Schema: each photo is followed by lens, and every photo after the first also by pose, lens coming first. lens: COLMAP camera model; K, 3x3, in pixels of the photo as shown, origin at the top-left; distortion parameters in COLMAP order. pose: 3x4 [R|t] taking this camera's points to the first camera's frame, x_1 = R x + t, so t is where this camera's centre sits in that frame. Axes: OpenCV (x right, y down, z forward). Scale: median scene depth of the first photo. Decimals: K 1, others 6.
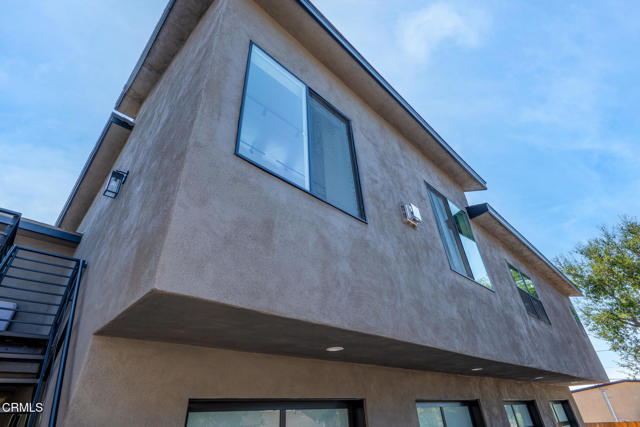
lens RADIAL K [[303.8, 0, 320.0], [0, 303.8, 213.5], [0, 0, 1]] dist [0.002256, 0.000809]
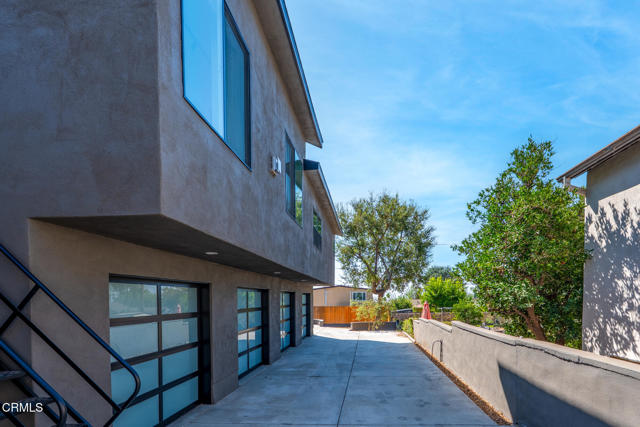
lens RADIAL K [[296.9, 0, 357.9], [0, 296.9, 302.9], [0, 0, 1]] dist [0.000685, 0.000298]
pose [[0.704278, 0.026376, 0.709434, -0.271502], [-0.416435, 0.824673, 0.382748, -0.118014], [-0.574956, -0.564995, 0.591783, -0.233449]]
